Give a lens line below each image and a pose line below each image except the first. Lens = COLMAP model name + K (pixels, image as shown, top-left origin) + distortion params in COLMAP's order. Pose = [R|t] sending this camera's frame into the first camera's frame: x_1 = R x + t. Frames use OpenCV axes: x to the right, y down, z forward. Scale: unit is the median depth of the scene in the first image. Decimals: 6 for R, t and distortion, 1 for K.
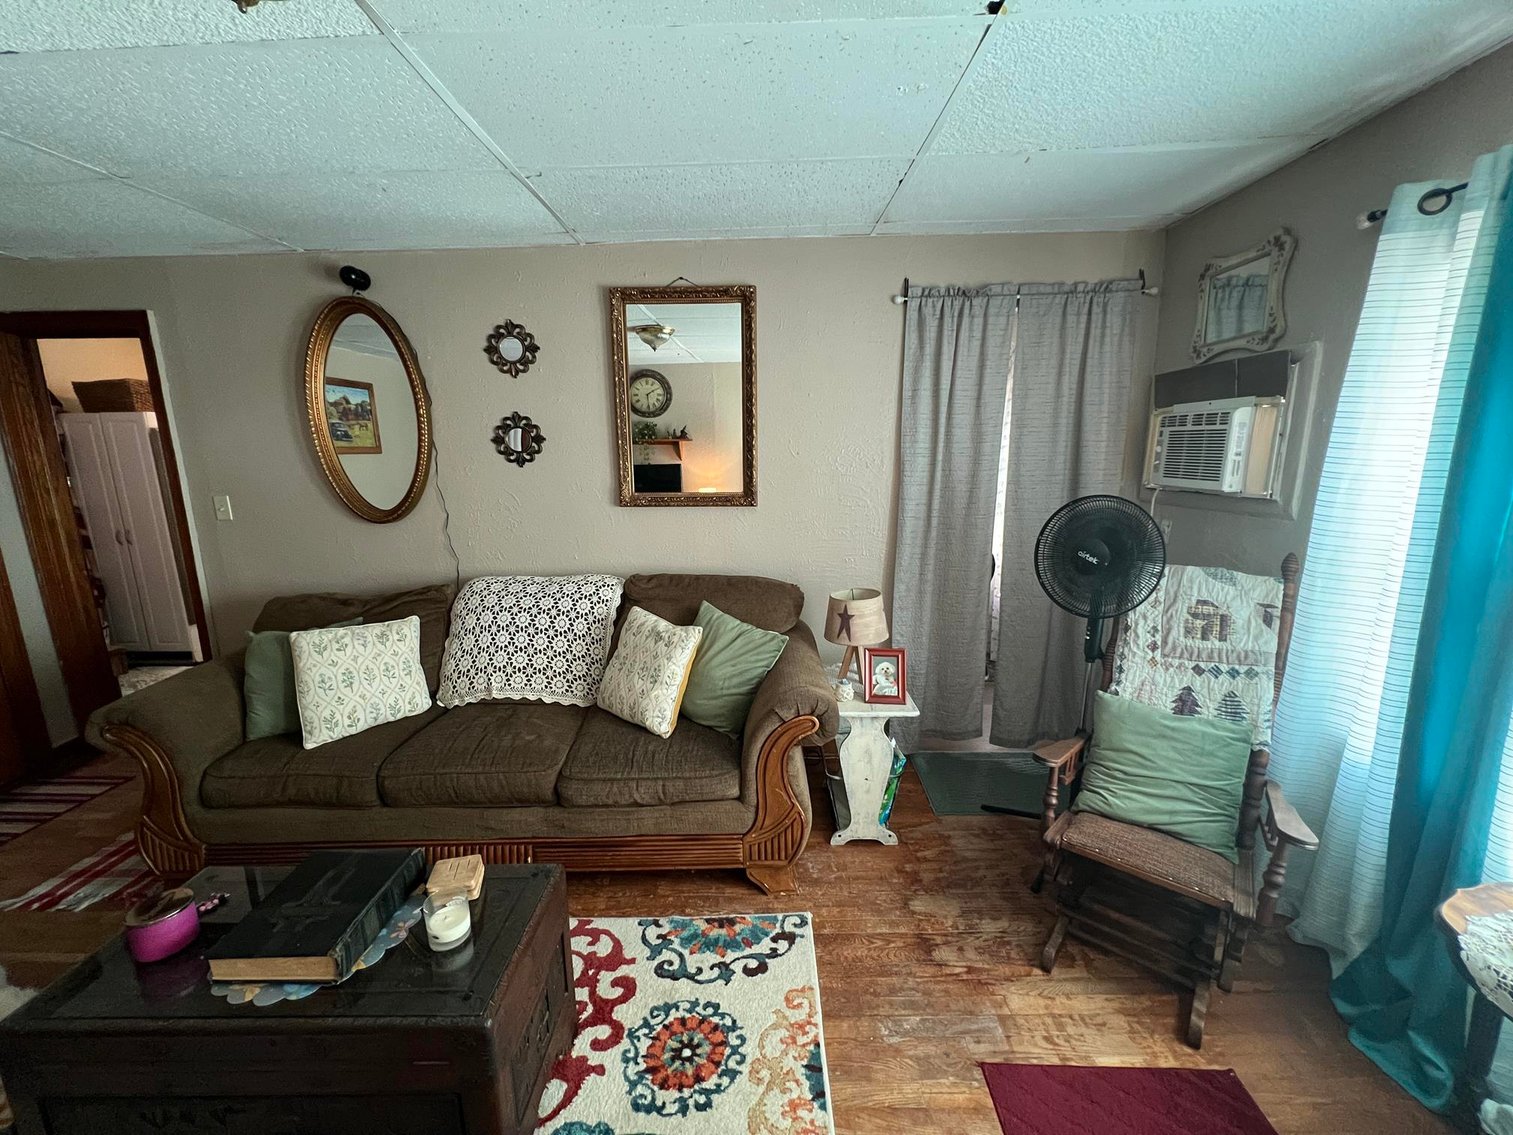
lens RADIAL K [[605.6, 0, 755.4], [0, 605.6, 568.5], [0, 0, 1]] dist [-0.001344, -0.000059]
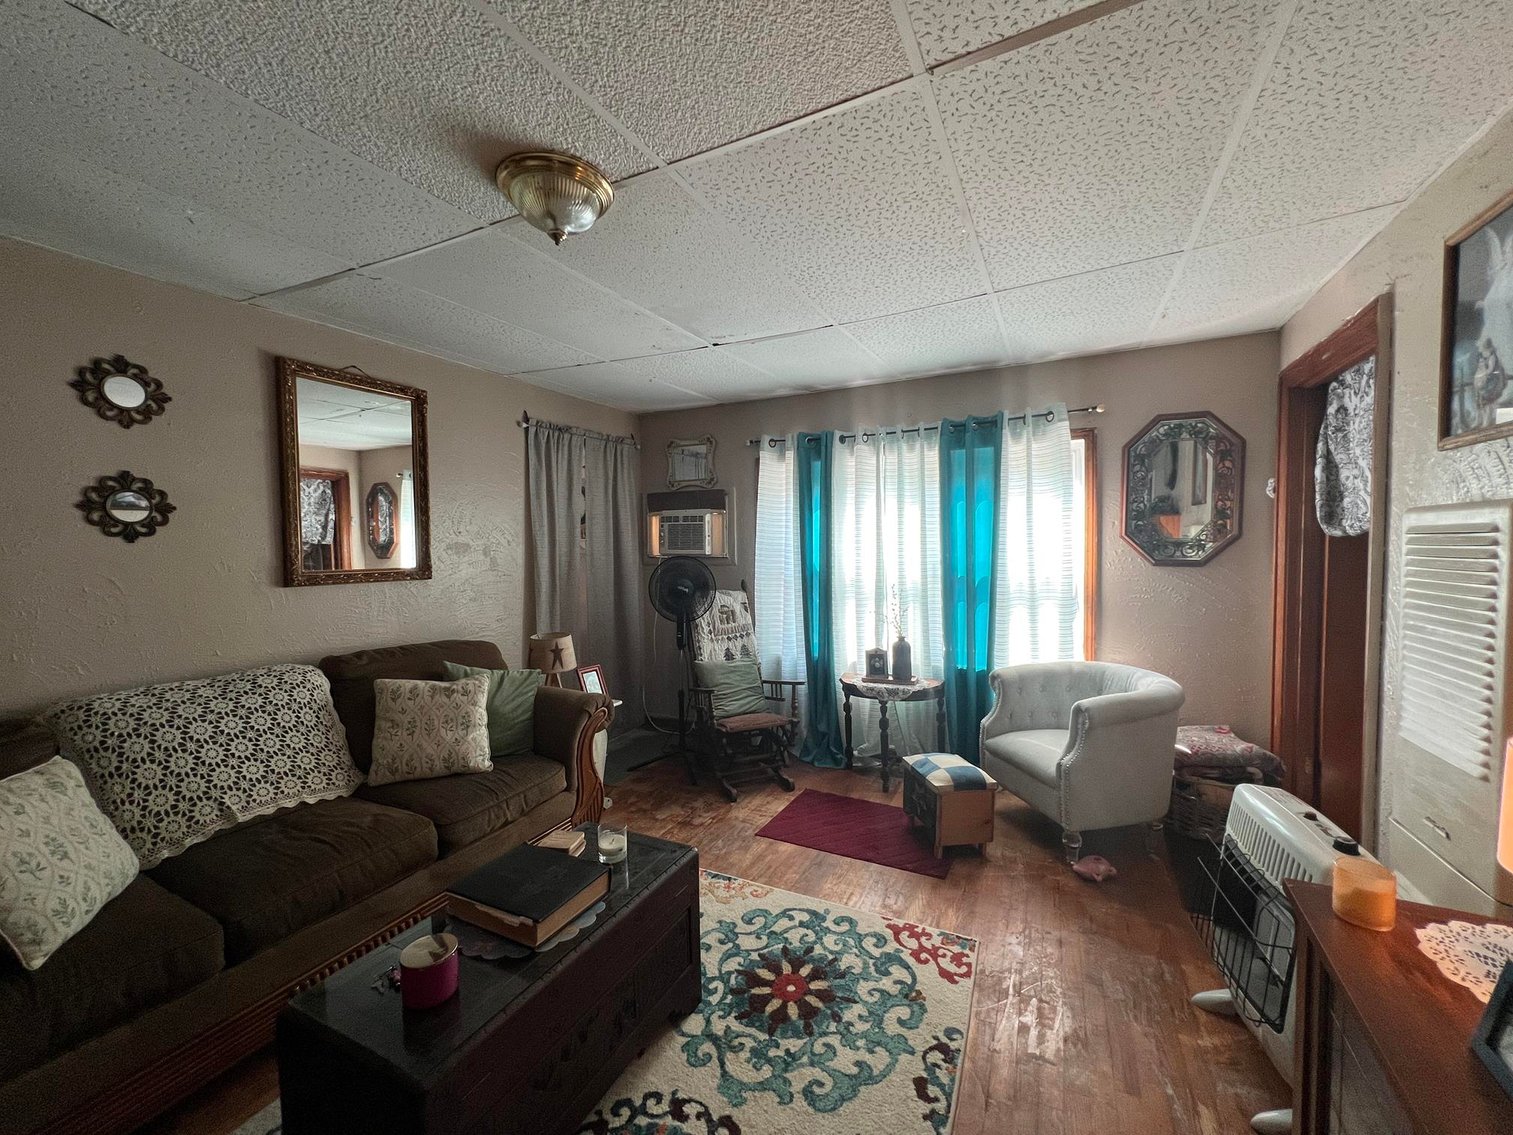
lens RADIAL K [[605.6, 0, 754.9], [0, 605.6, 569.5], [0, 0, 1]] dist [-0.001344, -0.000059]
pose [[0.438302, -0.030482, 0.898311, -0.941800], [0.179203, 0.982323, -0.054104, 0.058158], [-0.880782, 0.184694, 0.436016, -0.005696]]
